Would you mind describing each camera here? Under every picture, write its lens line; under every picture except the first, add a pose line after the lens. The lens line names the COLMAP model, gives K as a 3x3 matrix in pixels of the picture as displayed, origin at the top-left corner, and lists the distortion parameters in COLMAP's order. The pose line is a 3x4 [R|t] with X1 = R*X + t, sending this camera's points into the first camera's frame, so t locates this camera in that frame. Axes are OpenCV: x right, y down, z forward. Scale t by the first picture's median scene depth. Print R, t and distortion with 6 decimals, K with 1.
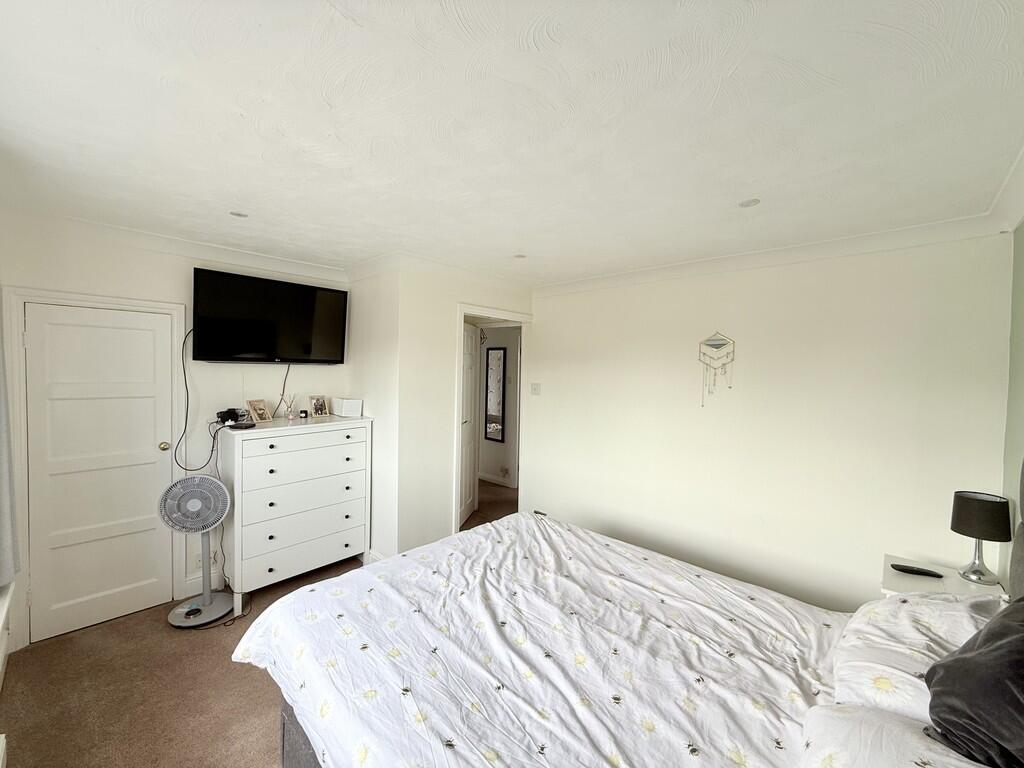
lens RADIAL K [[408.3, 0, 509.8], [0, 408.3, 383.6], [0, 0, 1]] dist [-0.003228, -0.000005]
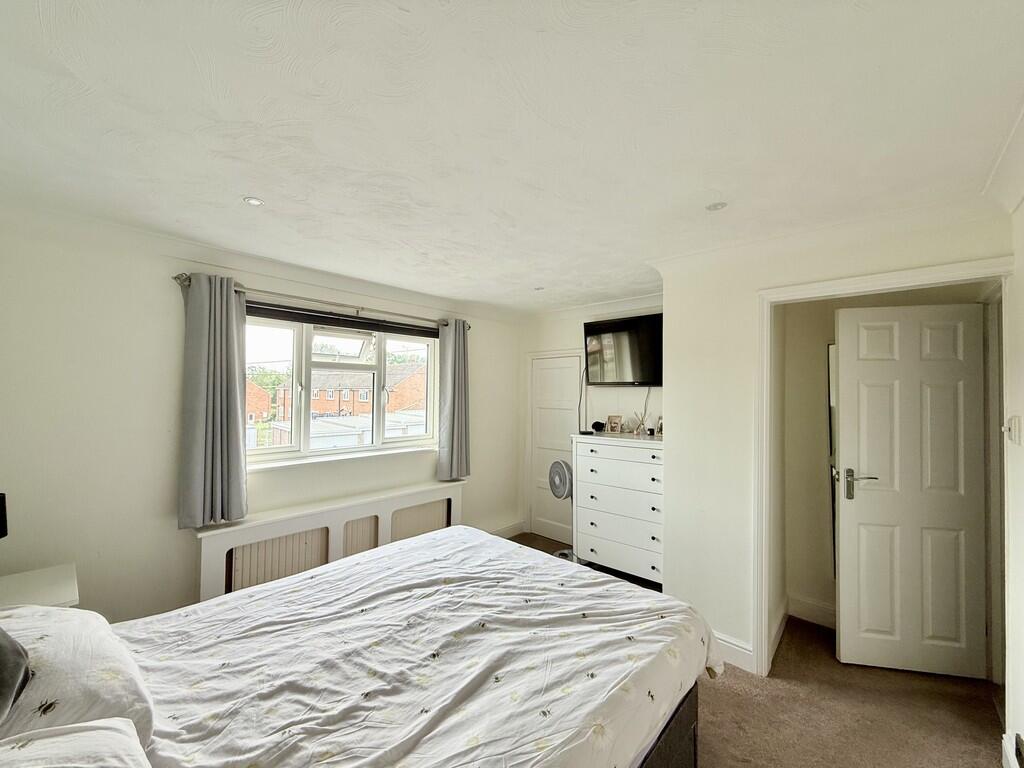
lens RADIAL K [[408.3, 0, 508.4], [0, 408.3, 384.8], [0, 0, 1]] dist [-0.003228, -0.000005]
pose [[0.009783, -0.039660, -0.999165, 0.933985], [-0.042268, 0.998304, -0.040040, 0.014889], [0.999058, 0.042624, 0.008090, 0.967688]]
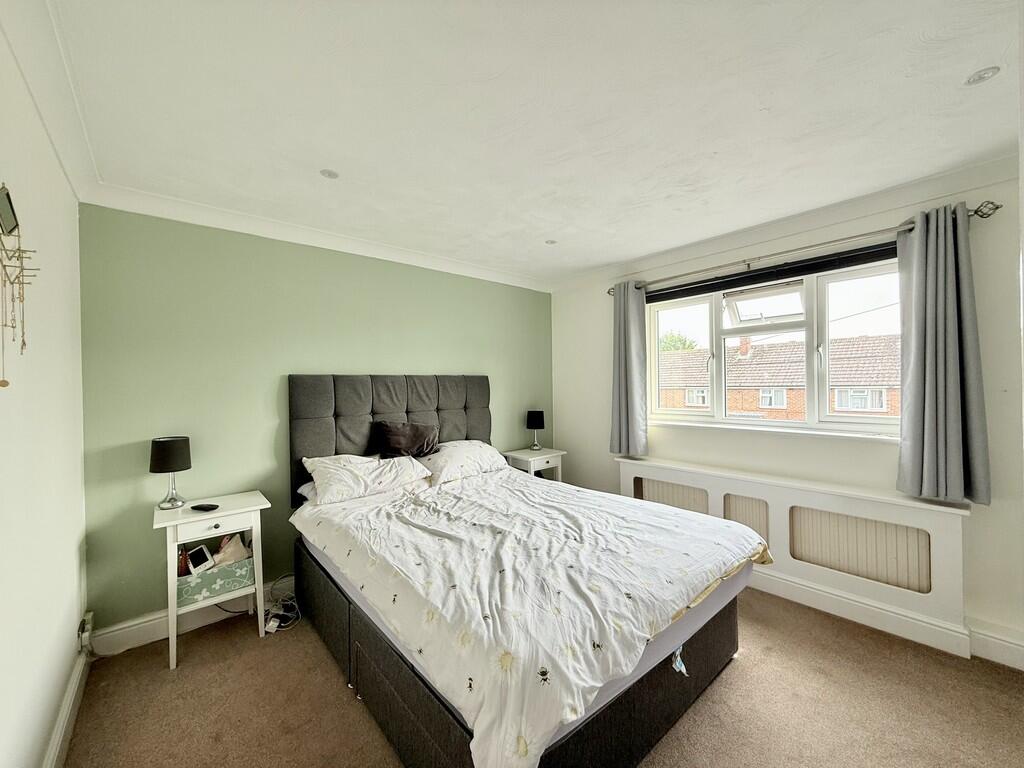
lens RADIAL K [[408.3, 0, 508.1], [0, 408.3, 382.3], [0, 0, 1]] dist [-0.003228, -0.000005]
pose [[-0.993475, -0.008094, 0.113763, 0.004341], [-0.004906, 0.999588, 0.028275, 0.060010], [-0.113945, 0.027533, -0.993106, 1.898815]]
